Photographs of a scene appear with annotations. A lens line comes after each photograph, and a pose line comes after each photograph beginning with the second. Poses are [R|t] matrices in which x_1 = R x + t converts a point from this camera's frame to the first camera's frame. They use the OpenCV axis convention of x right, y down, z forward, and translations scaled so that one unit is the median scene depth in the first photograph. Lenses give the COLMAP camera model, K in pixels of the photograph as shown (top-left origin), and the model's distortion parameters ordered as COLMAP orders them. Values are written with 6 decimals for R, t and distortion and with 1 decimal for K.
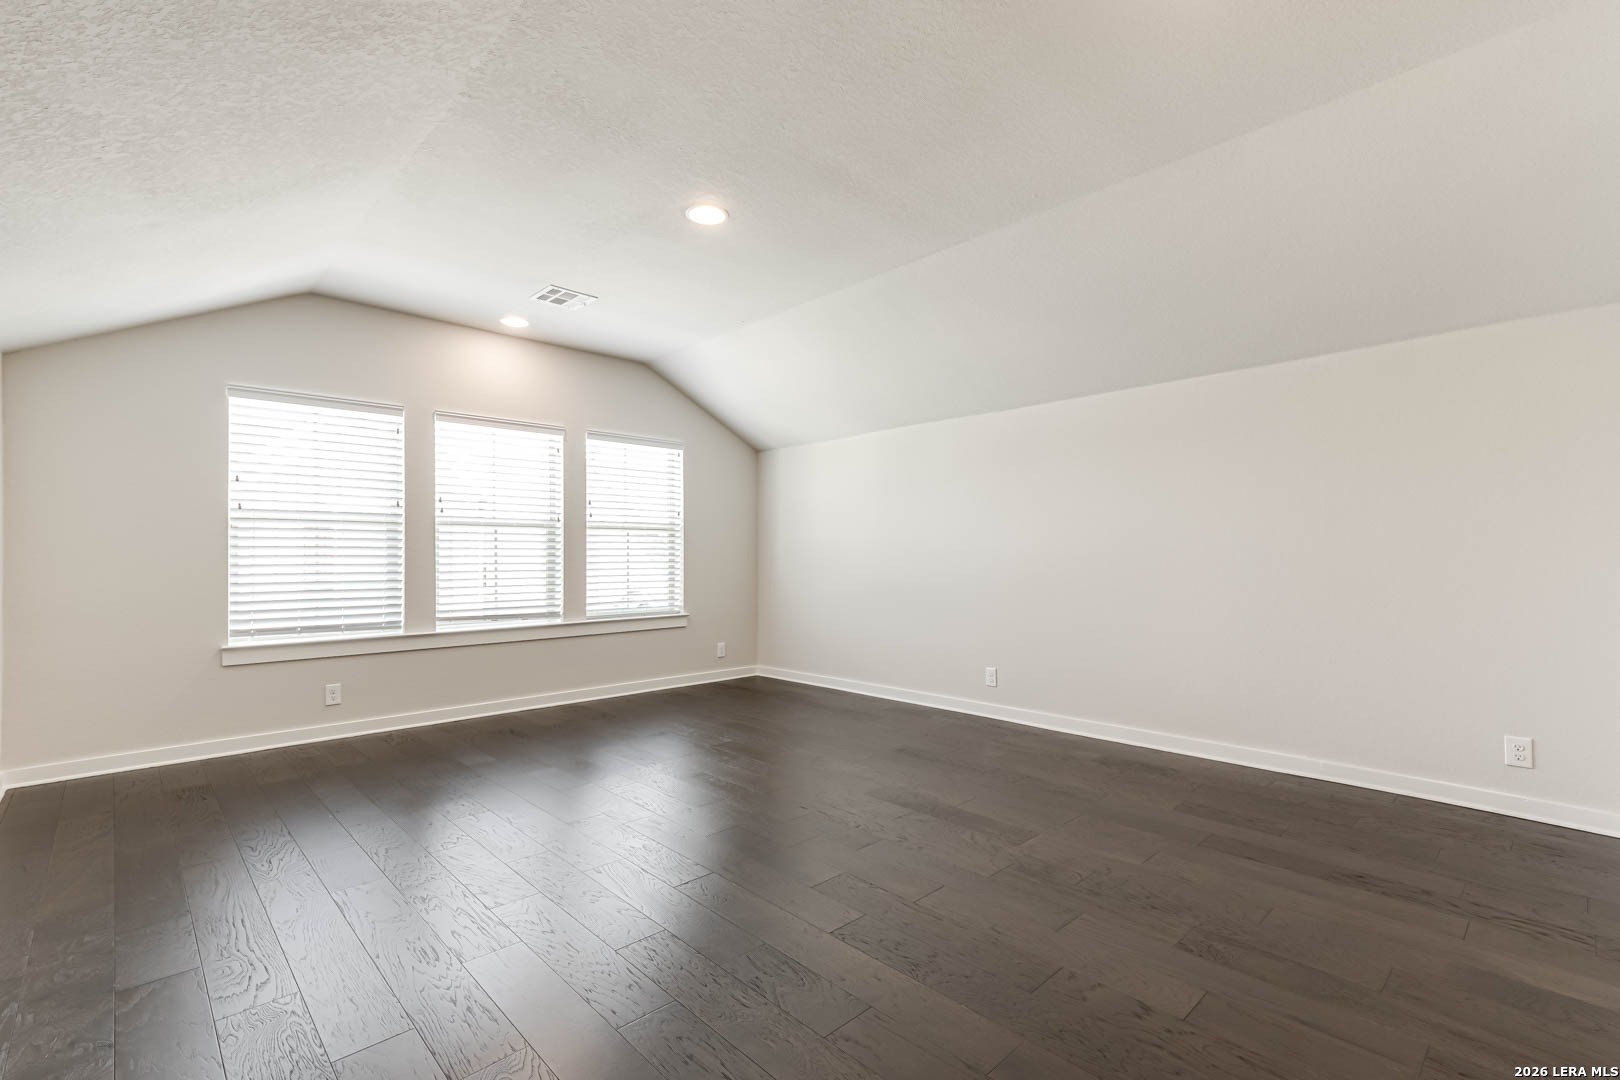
lens RADIAL K [[720.4, 0, 810.8], [0, 720.4, 545.9], [0, 0, 1]] dist [0.023350, 0.000088]
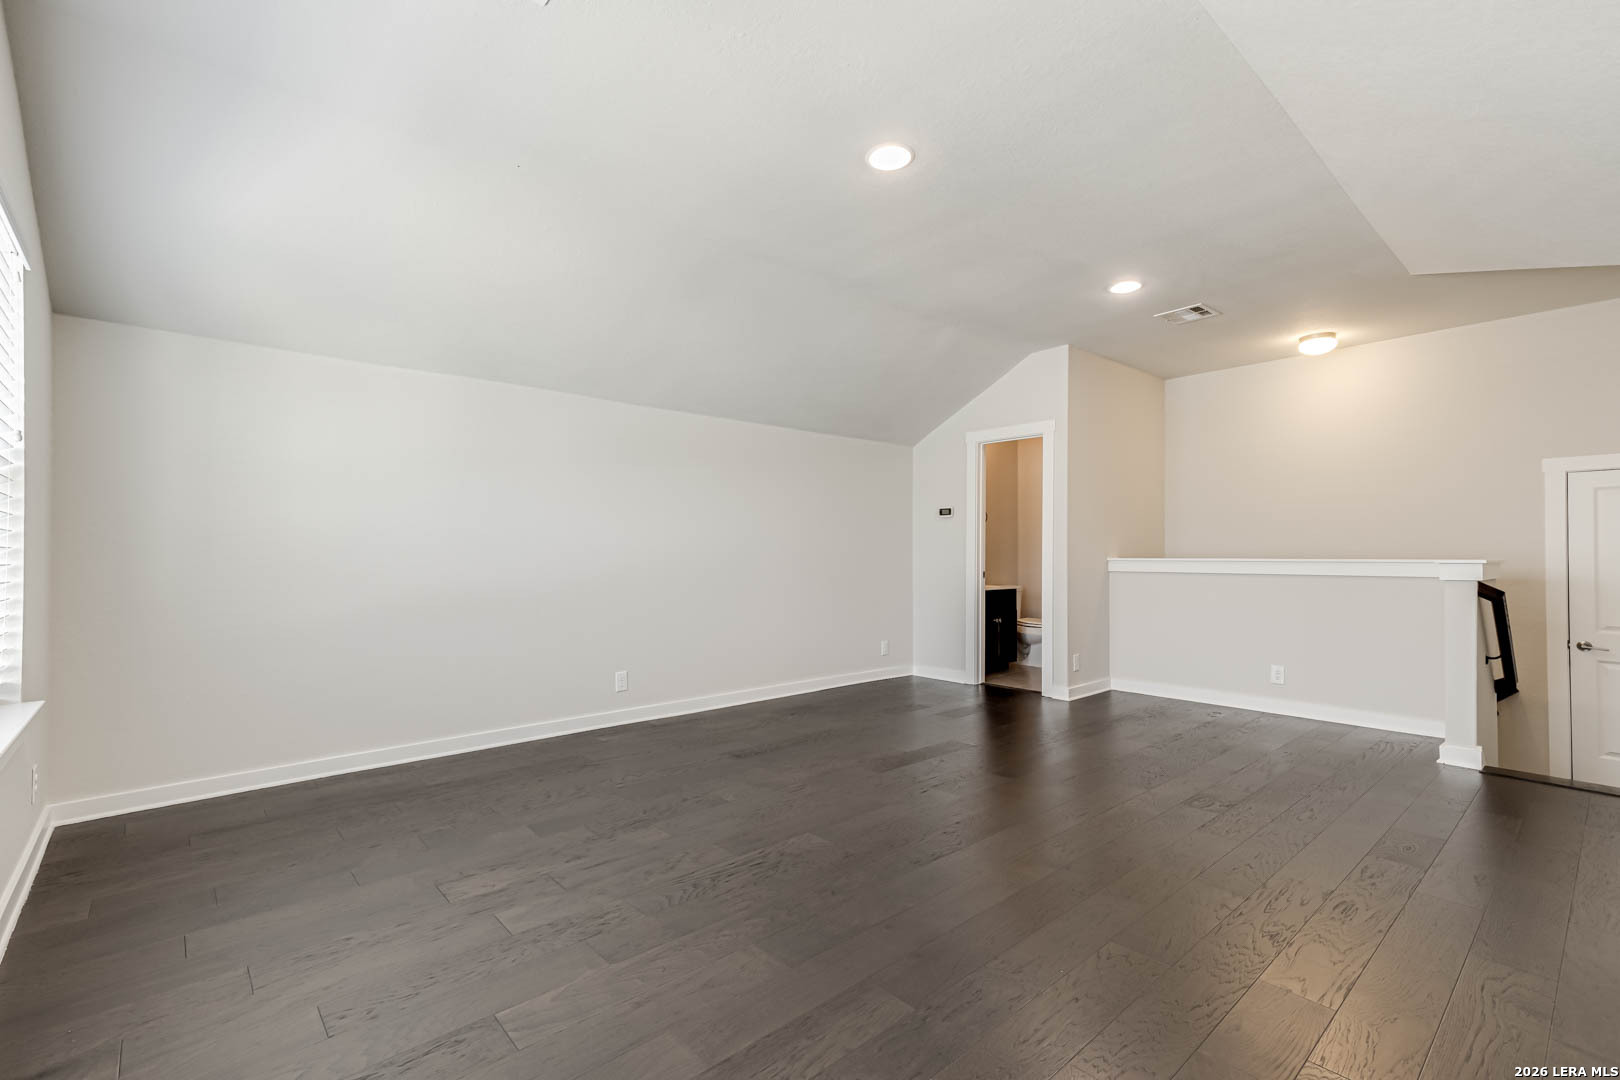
lens RADIAL K [[720.4, 0, 810.8], [0, 720.4, 545.9], [0, 0, 1]] dist [0.023350, 0.000088]
pose [[0.028794, 0.016567, 0.999448, -1.513379], [-0.016255, 0.999738, -0.016103, 0.037135], [-0.999453, -0.015782, 0.029056, 1.618834]]
